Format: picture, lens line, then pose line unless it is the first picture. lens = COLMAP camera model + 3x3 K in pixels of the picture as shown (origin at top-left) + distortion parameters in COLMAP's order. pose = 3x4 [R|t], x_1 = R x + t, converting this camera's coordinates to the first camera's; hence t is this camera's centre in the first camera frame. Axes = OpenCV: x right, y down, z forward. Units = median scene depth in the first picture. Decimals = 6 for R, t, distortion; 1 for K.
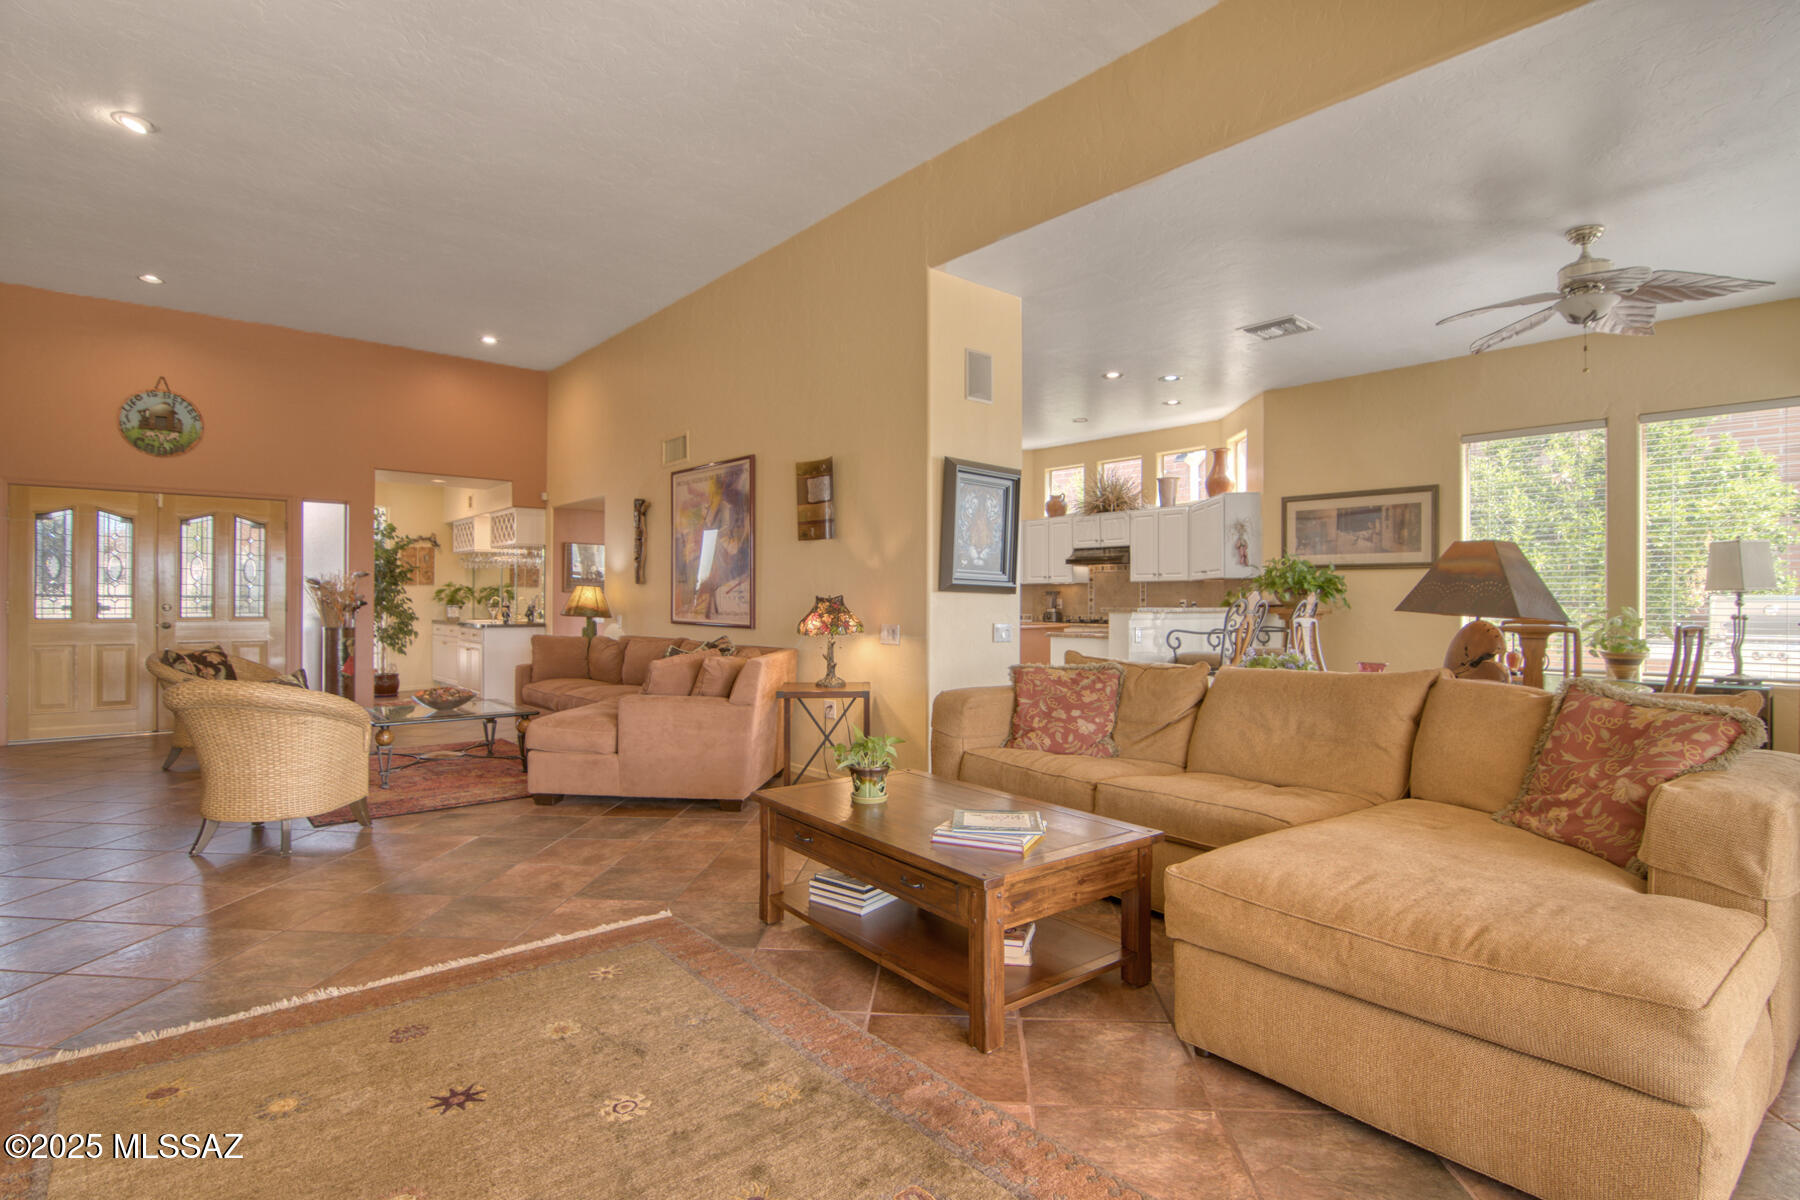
lens RADIAL K [[870.3, 0, 902.4], [0, 870.3, 599.4], [0, 0, 1]] dist [-0.011331, -0.007370]
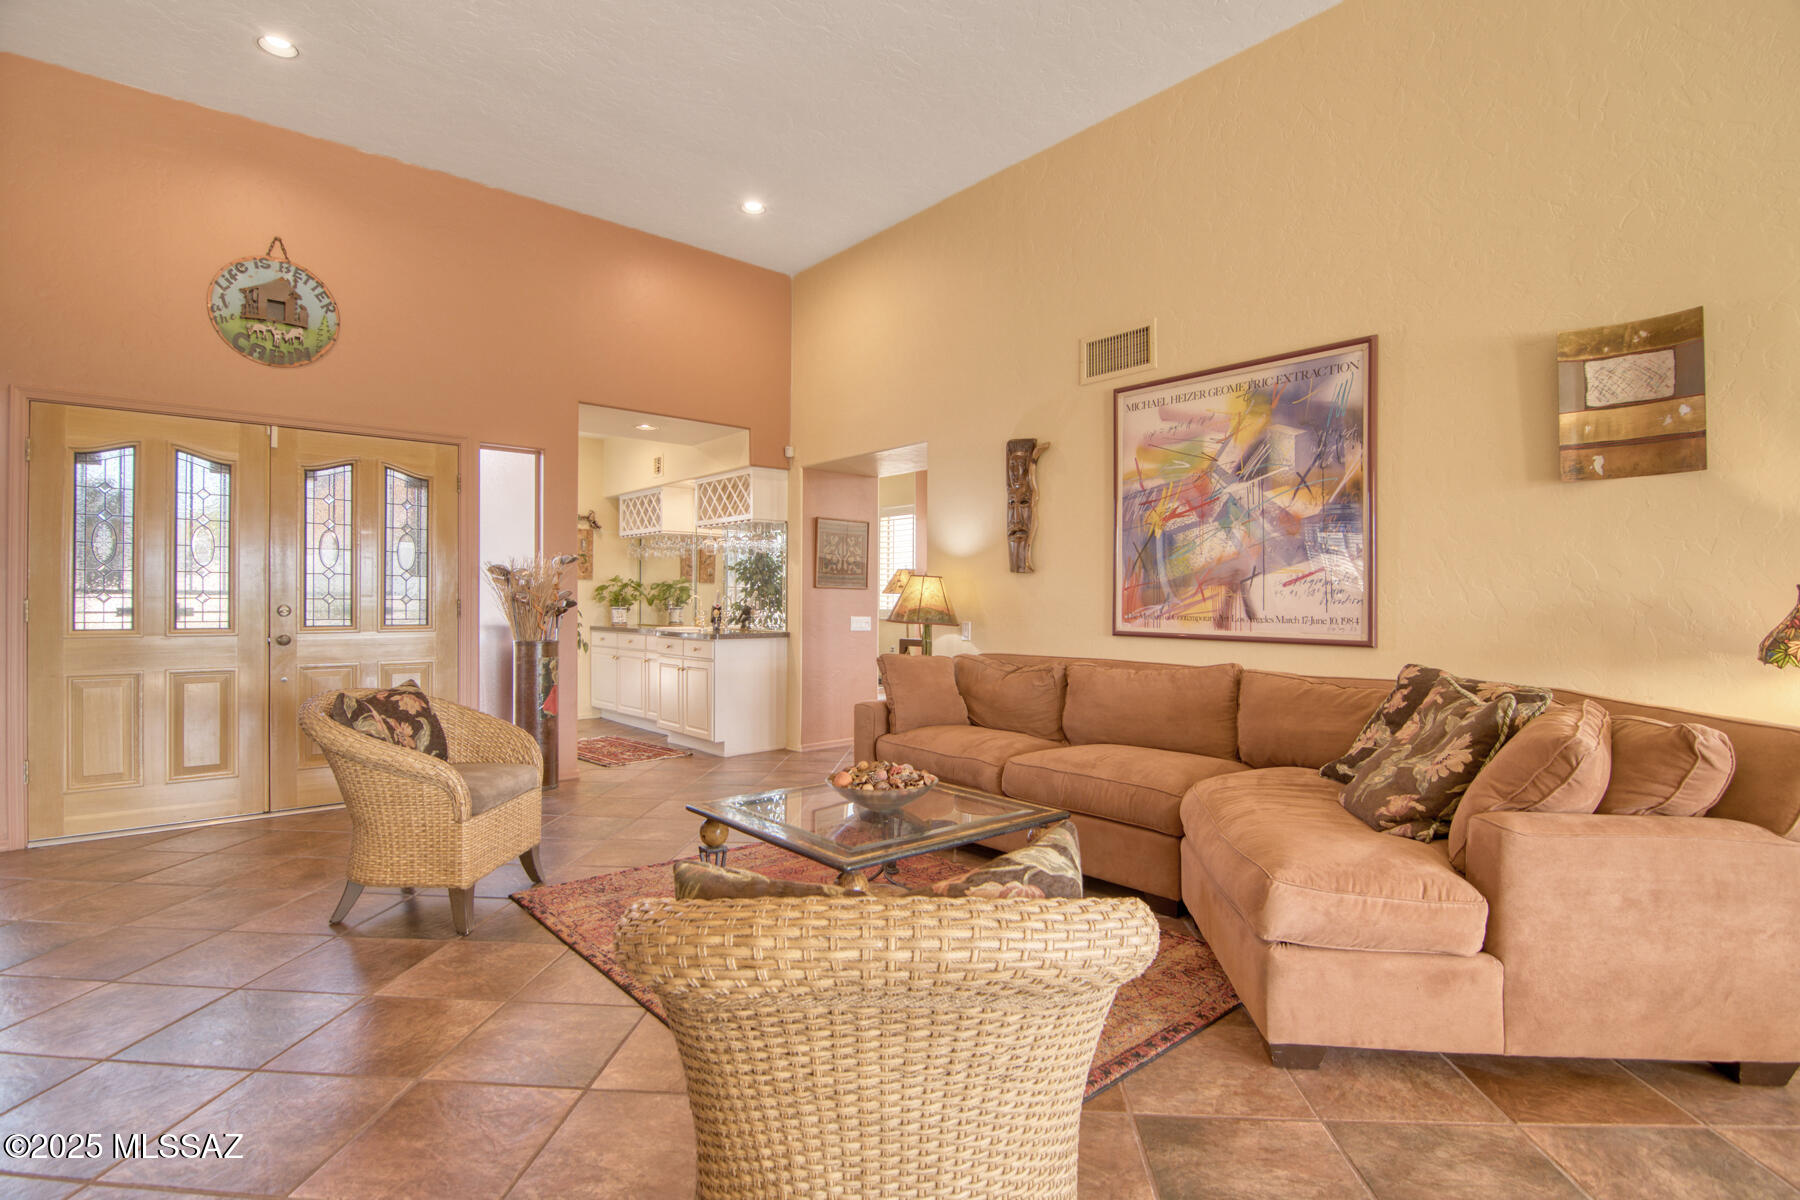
lens RADIAL K [[870.3, 0, 905.5], [0, 870.3, 601.0], [0, 0, 1]] dist [-0.011331, -0.007370]
pose [[0.999984, -0.001608, -0.005404, -0.411886], [0.001612, 0.999998, 0.000728, 0.002616], [0.005403, -0.000737, 0.999985, 0.387548]]
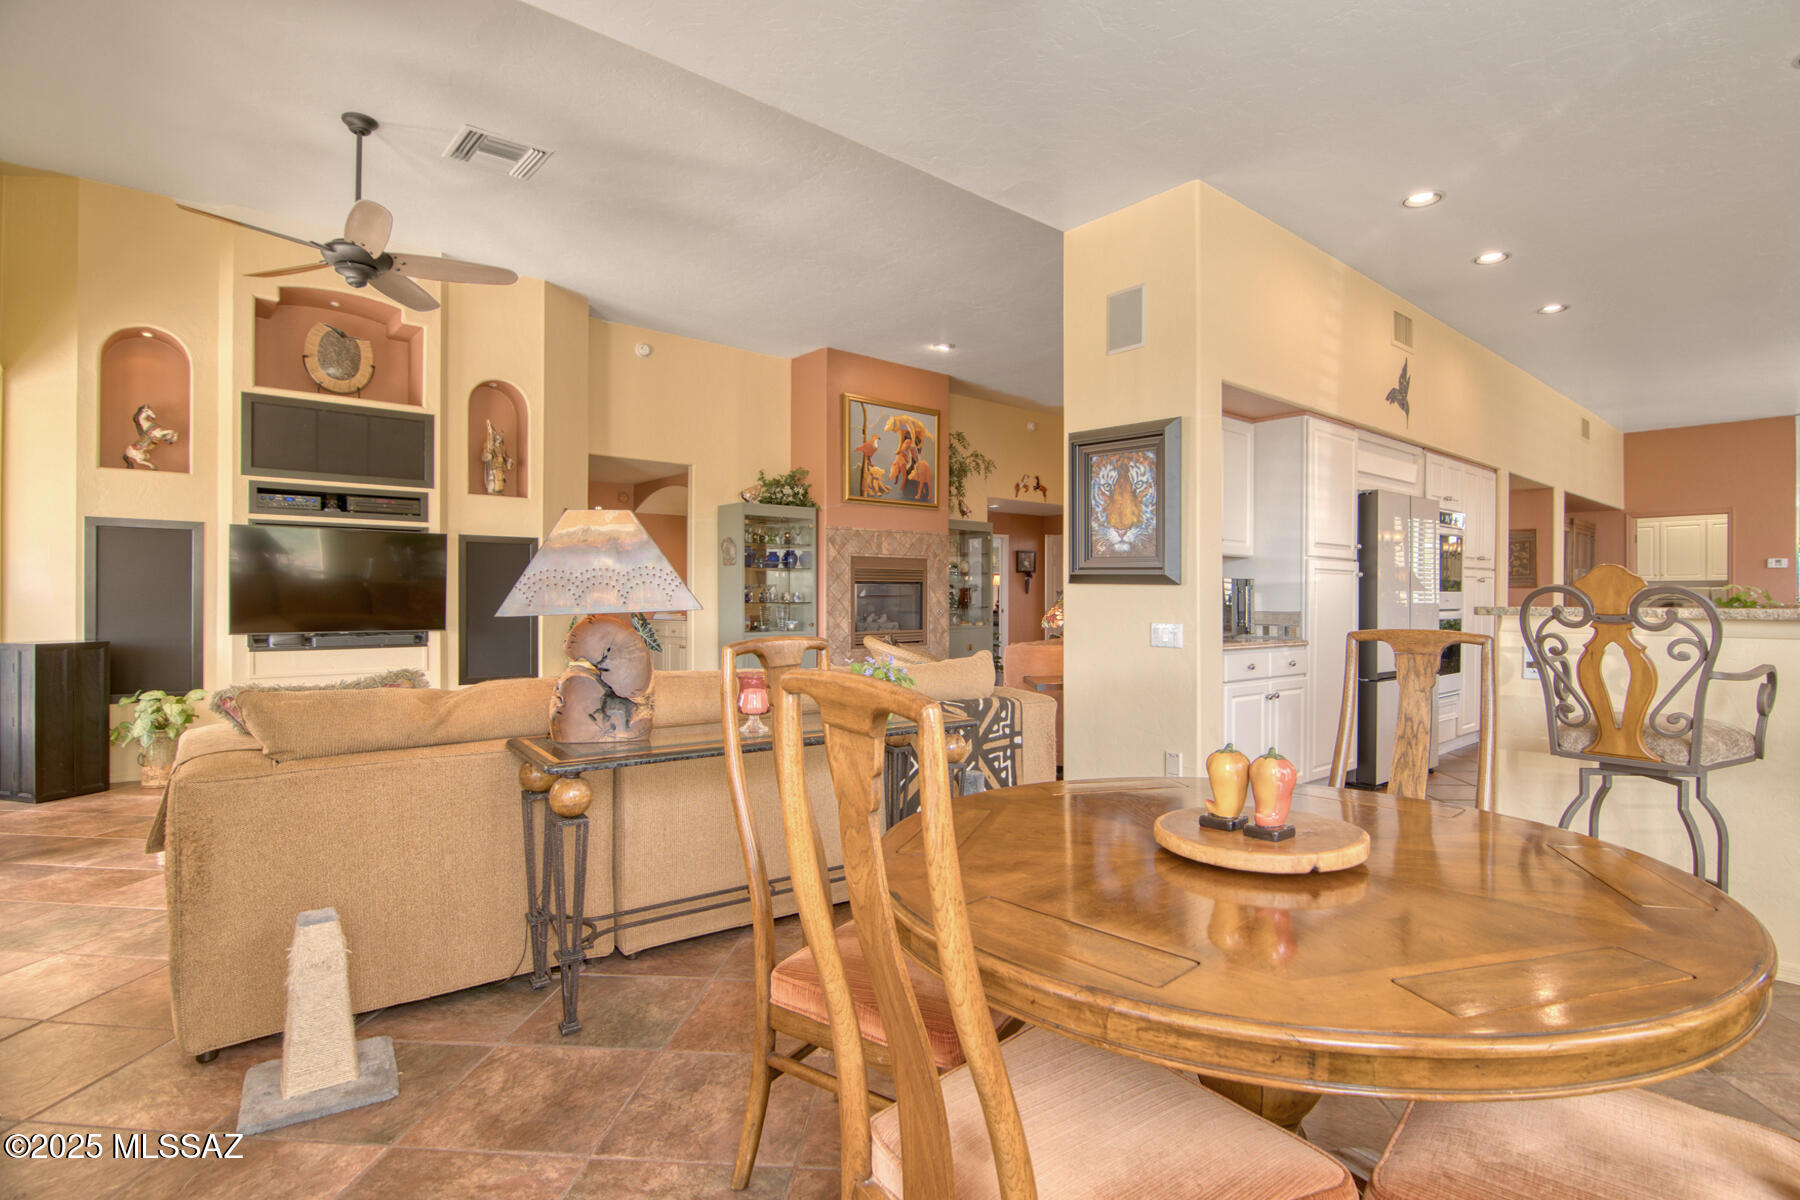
lens RADIAL K [[870.3, 0, 921.5], [0, 870.3, 599.6], [0, 0, 1]] dist [-0.011331, -0.007370]
pose [[0.009931, -0.001092, -0.999950, 0.658785], [0.002061, 0.999997, -0.001071, 0.005234], [0.999949, -0.002050, 0.009933, 0.590599]]
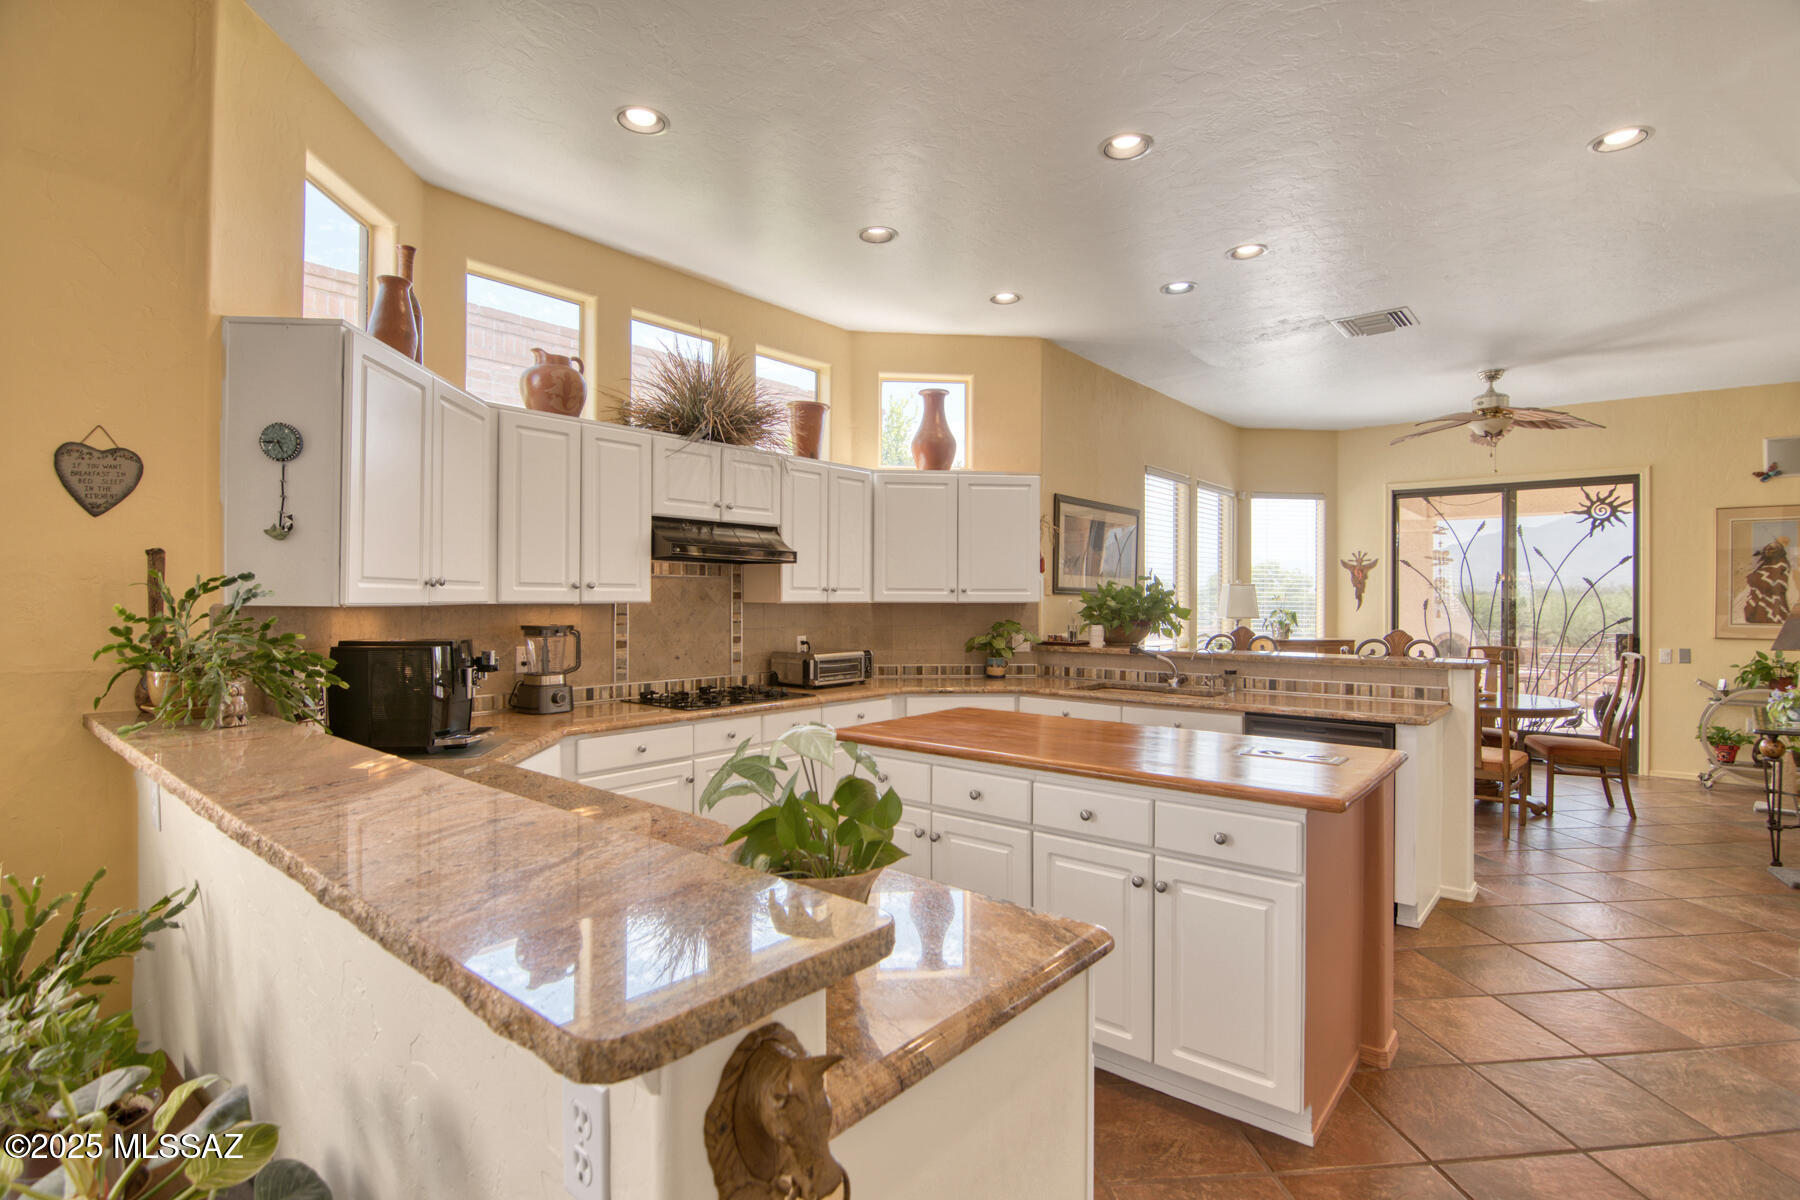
lens RADIAL K [[870.3, 0, 900.1], [0, 870.3, 602.7], [0, 0, 1]] dist [-0.011331, -0.007370]
pose [[-0.150450, -0.005024, 0.988605, -0.291776], [-0.005050, 0.999978, 0.004313, -0.030702], [-0.988605, -0.004344, -0.150473, 1.336691]]
